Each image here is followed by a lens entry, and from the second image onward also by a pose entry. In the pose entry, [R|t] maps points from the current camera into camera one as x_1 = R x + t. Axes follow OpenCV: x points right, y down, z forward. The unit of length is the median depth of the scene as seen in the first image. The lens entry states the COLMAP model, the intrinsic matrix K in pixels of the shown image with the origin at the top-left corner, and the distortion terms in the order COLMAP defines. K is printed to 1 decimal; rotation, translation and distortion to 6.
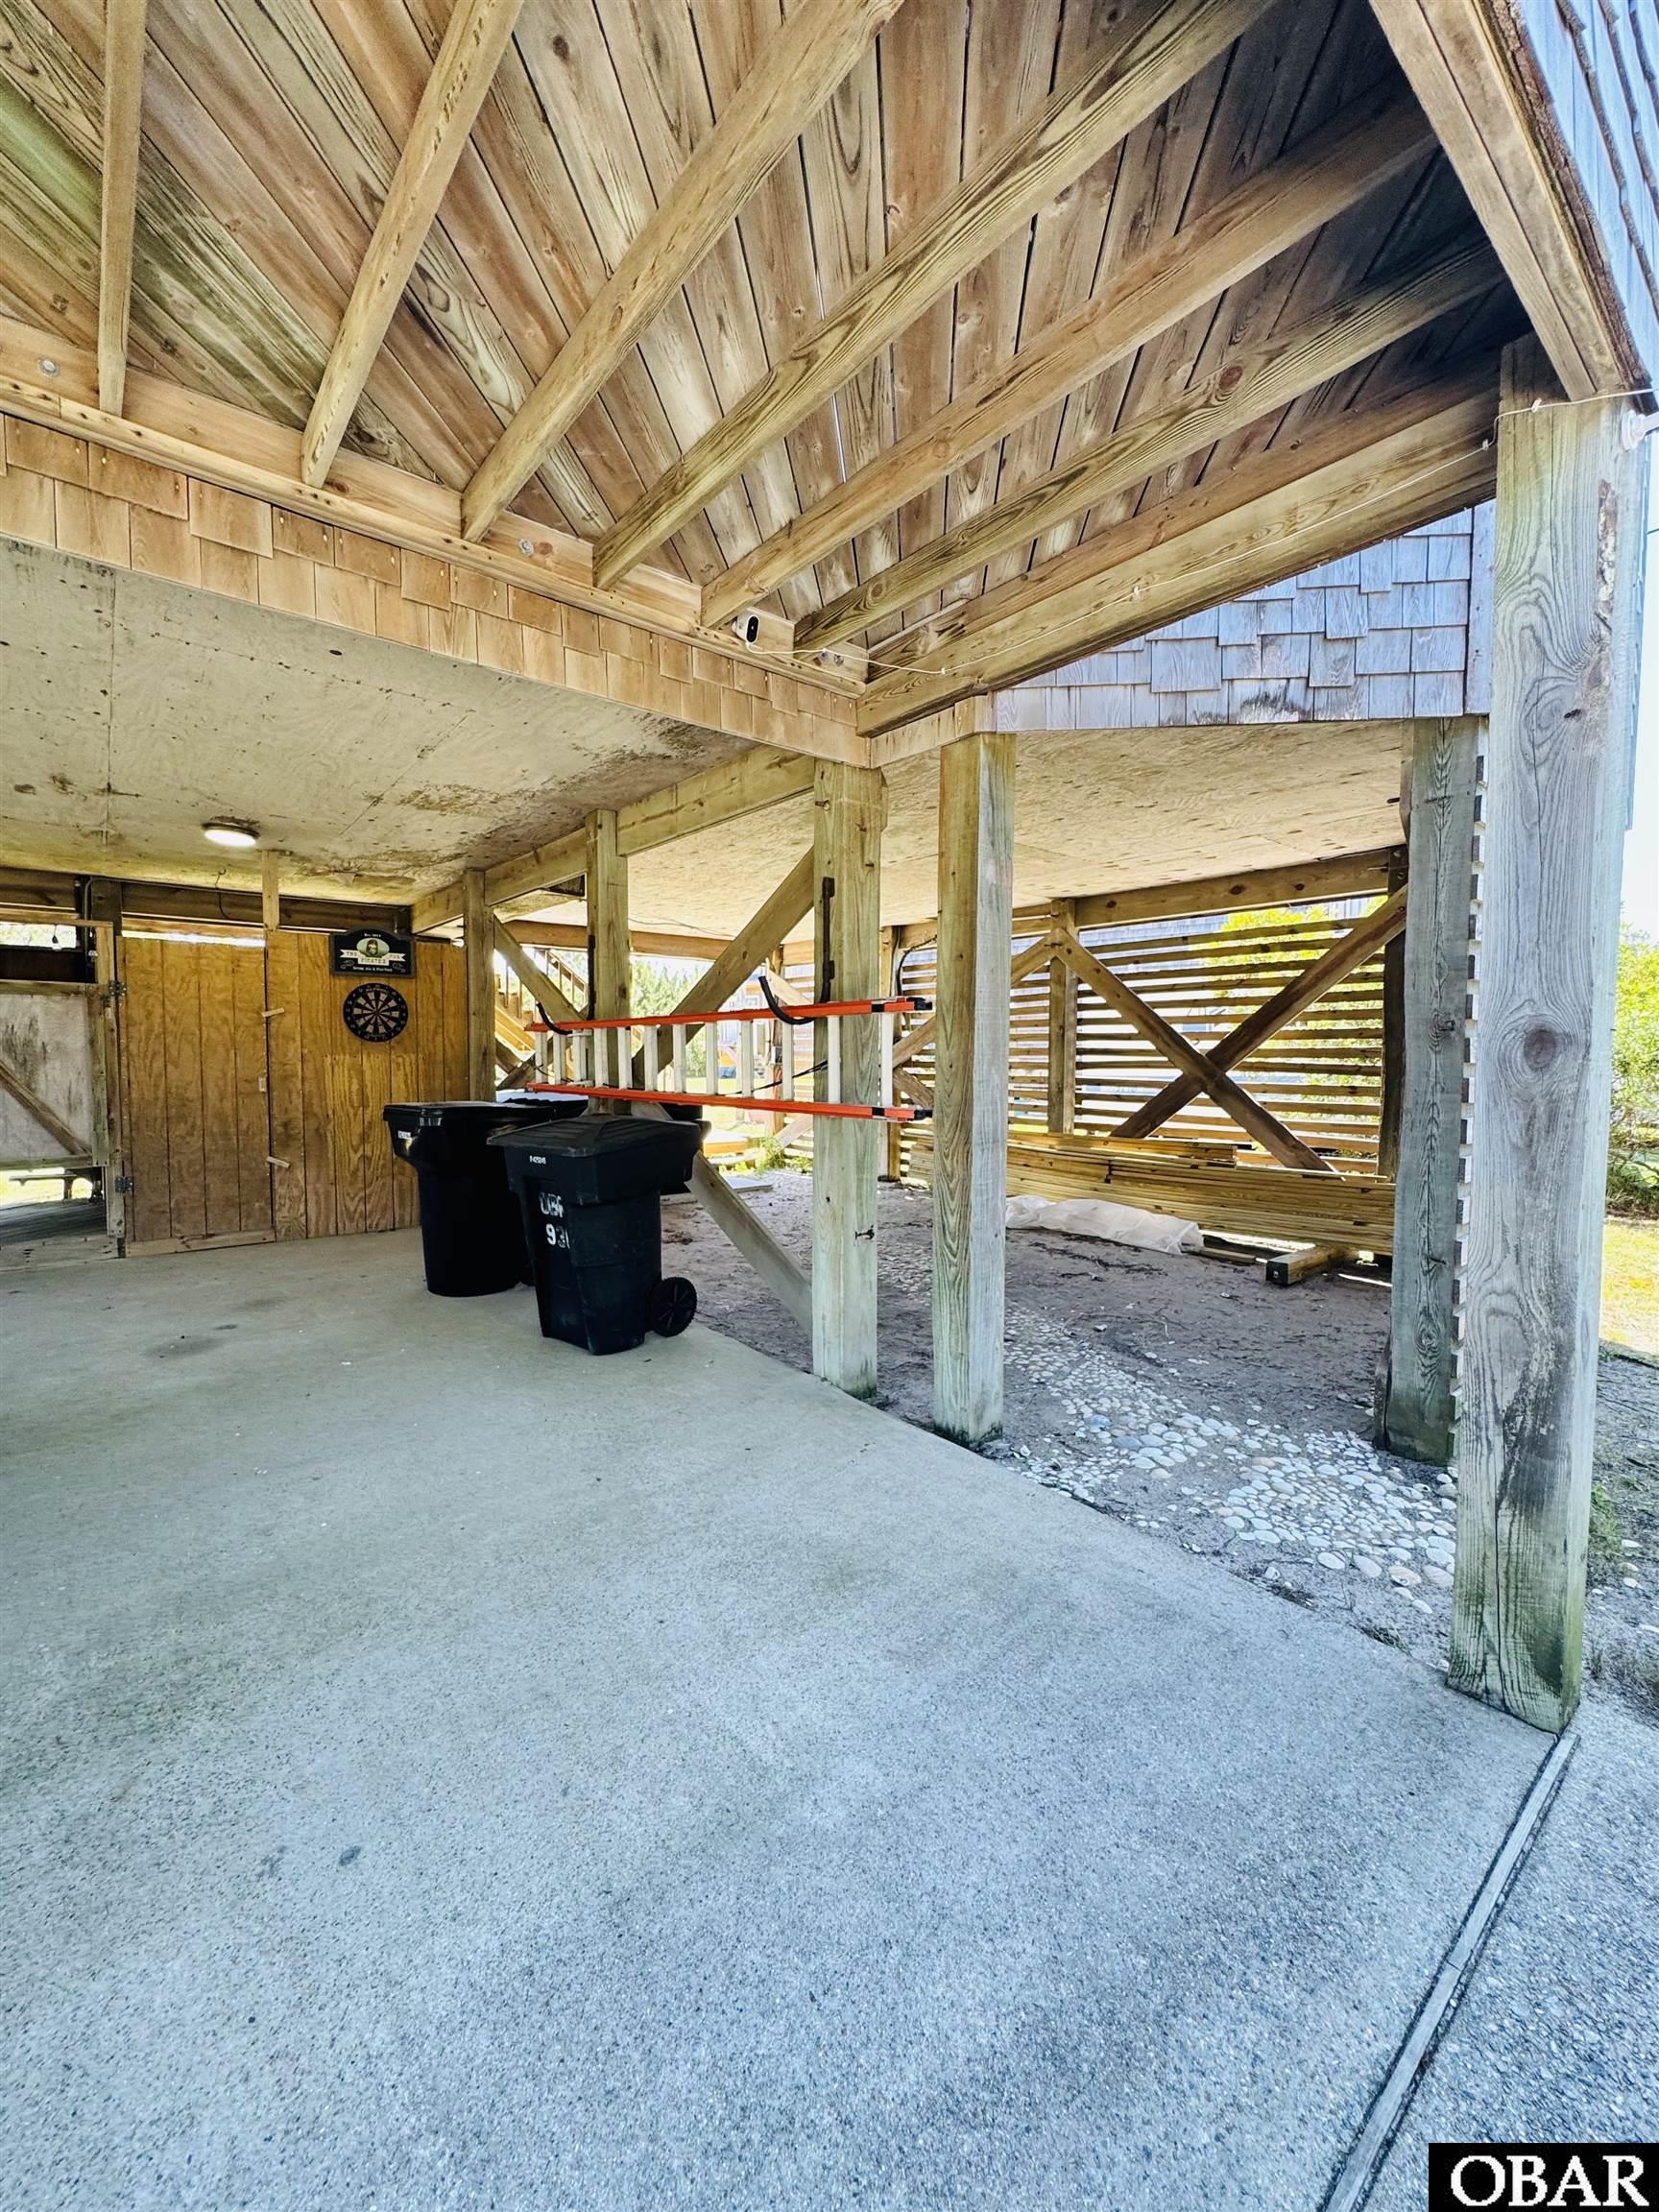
lens RADIAL K [[890.2, 0, 833.0], [0, 890.2, 1103.7], [0, 0, 1]] dist [-0.000938, 0.000150]
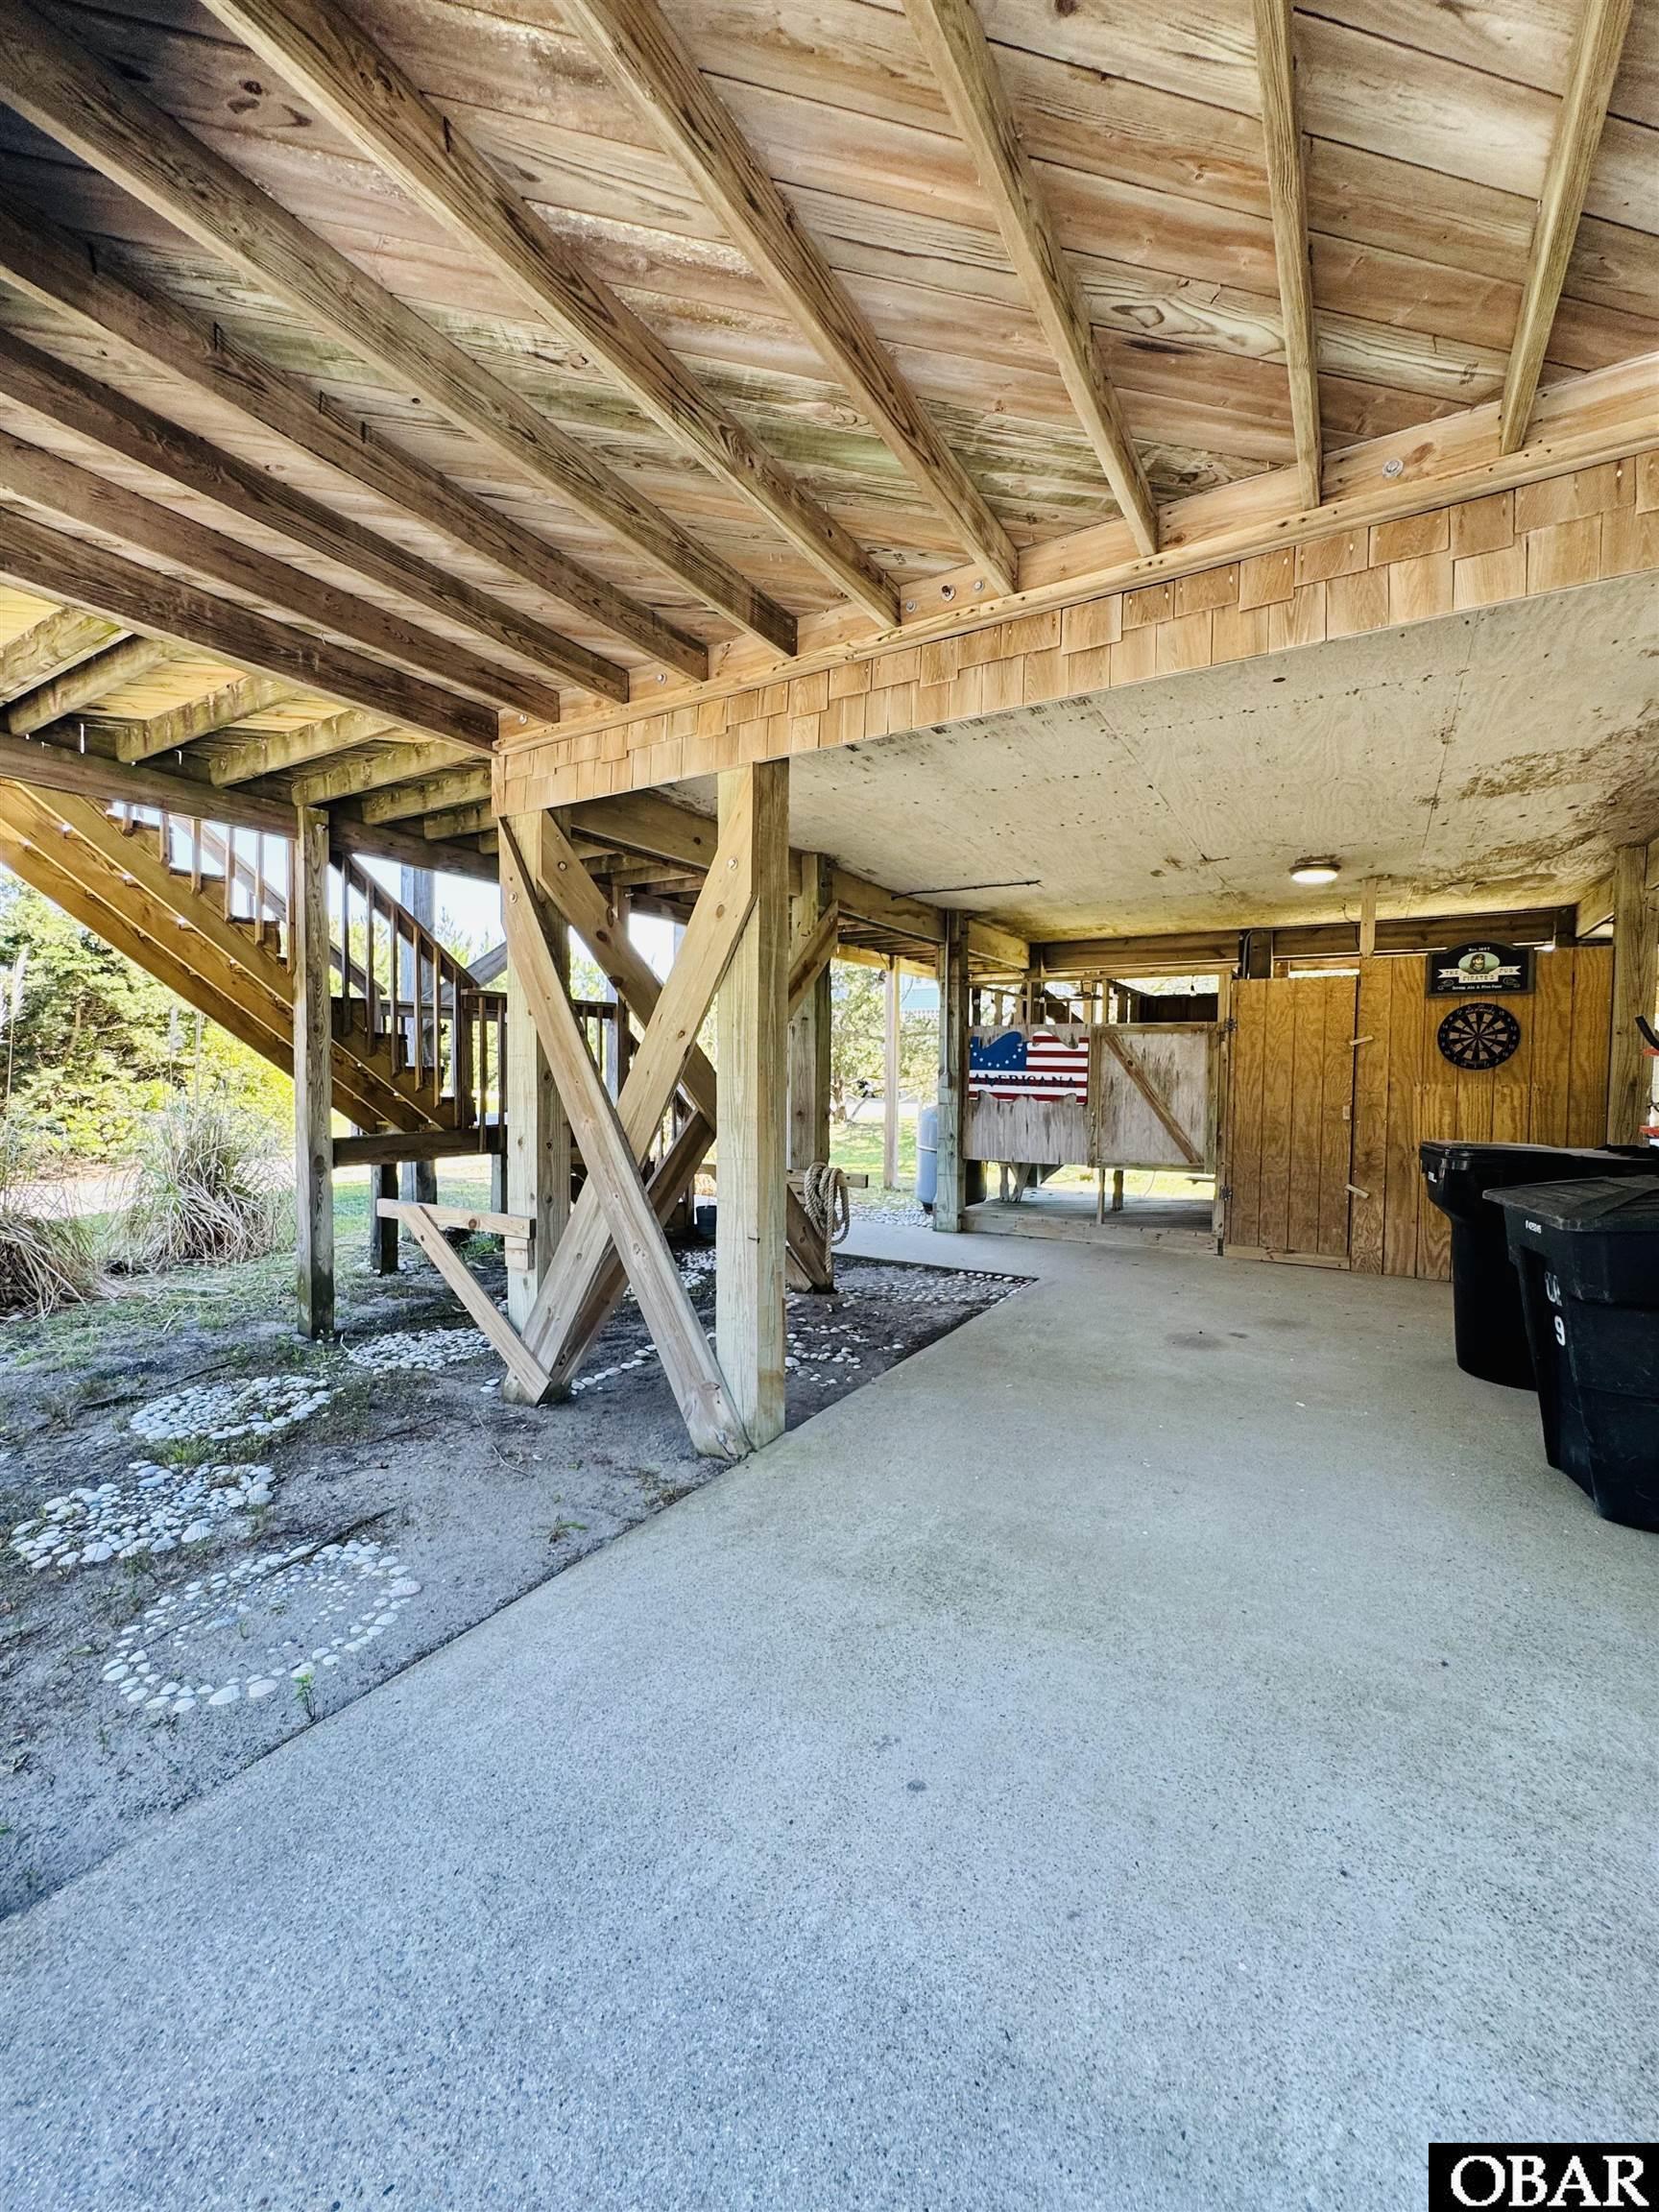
lens RADIAL K [[890.2, 0, 833.0], [0, 890.2, 1103.7], [0, 0, 1]] dist [-0.000938, 0.000150]
pose [[0.327039, 0.033416, -0.944420, 0.120098], [-0.060621, 0.998058, 0.014322, -0.010499], [0.943064, 0.052568, 0.328430, 0.120368]]
